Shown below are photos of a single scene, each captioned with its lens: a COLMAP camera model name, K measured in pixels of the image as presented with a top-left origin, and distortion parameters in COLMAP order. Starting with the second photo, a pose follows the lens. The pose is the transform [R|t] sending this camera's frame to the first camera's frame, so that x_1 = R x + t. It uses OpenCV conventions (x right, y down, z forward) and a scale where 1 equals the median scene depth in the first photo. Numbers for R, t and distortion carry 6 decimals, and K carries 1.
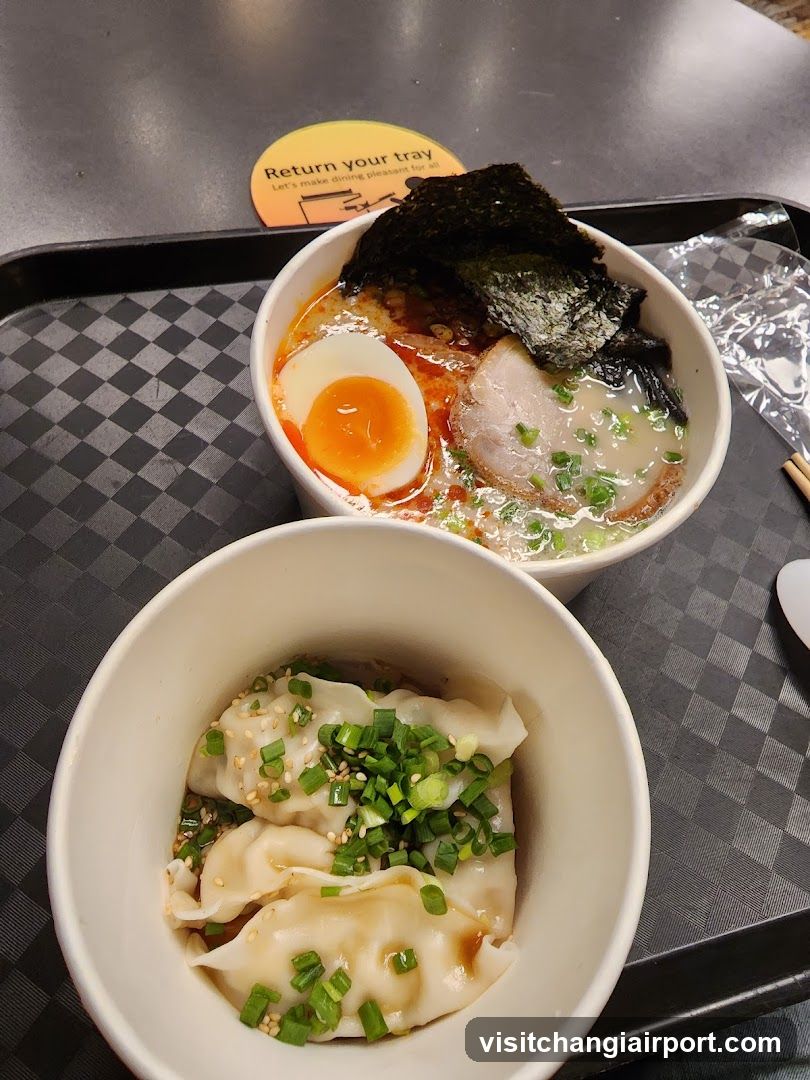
lens RADIAL K [[761.7, 0, 408.4], [0, 761.7, 474.9], [0, 0, 1]] dist [0.005763, 0.000493]
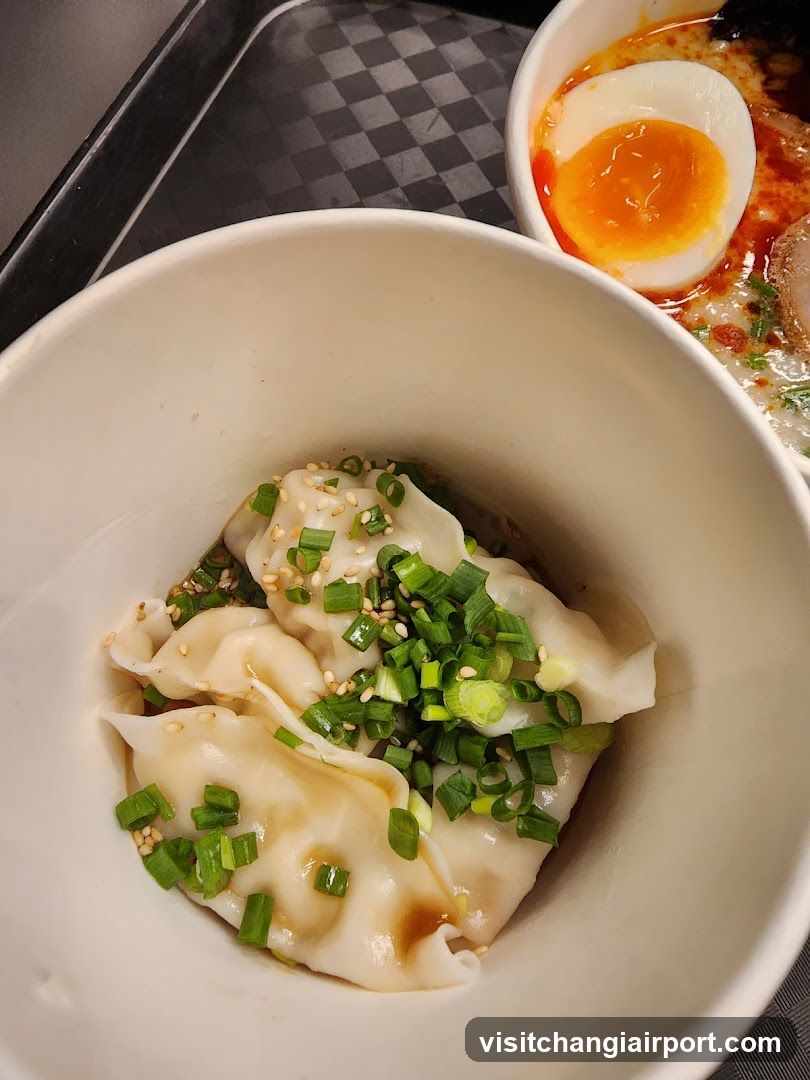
lens RADIAL K [[761.7, 0, 408.4], [0, 761.7, 474.9], [0, 0, 1]] dist [0.005763, 0.000493]
pose [[0.842445, 0.450727, -0.295181, 0.084612], [-0.419810, 0.892538, 0.164726, 0.150200], [0.337707, -0.014853, 0.941134, 0.344114]]
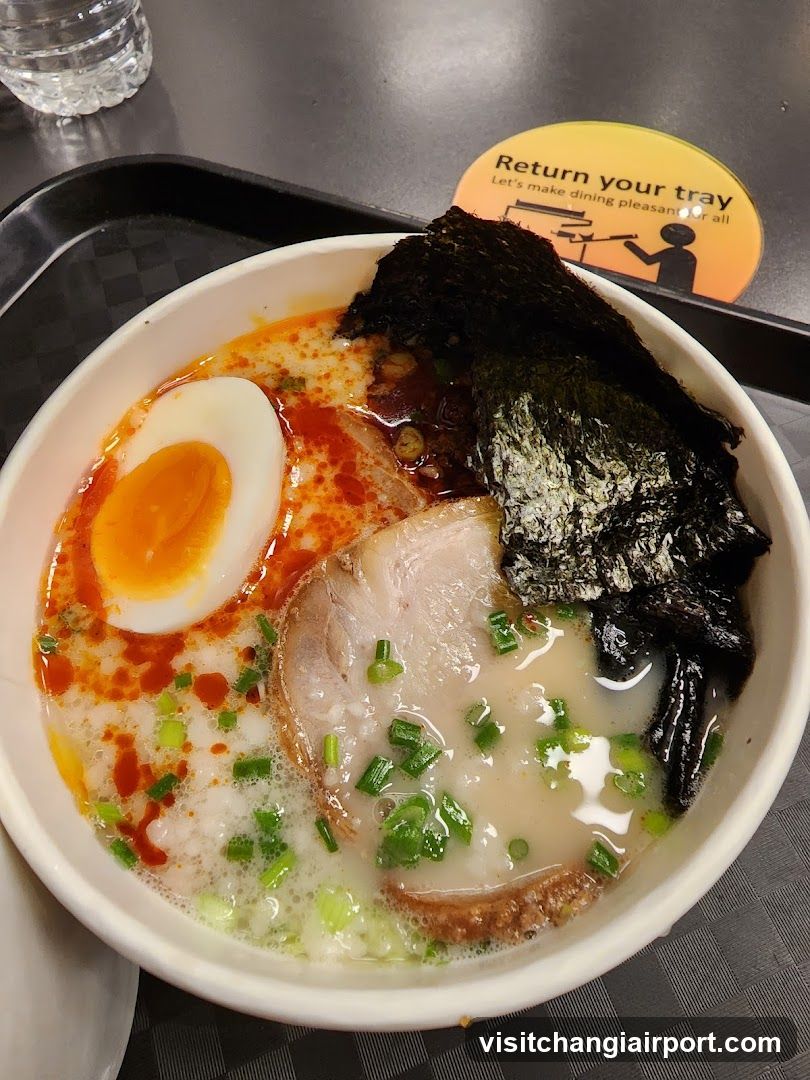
lens RADIAL K [[761.7, 0, 408.4], [0, 761.7, 474.9], [0, 0, 1]] dist [0.005763, 0.000493]
pose [[0.788039, 0.450793, -0.419261, 0.407819], [-0.447647, 0.887113, 0.112440, -0.298180], [0.422619, 0.099074, 0.900876, 0.551582]]
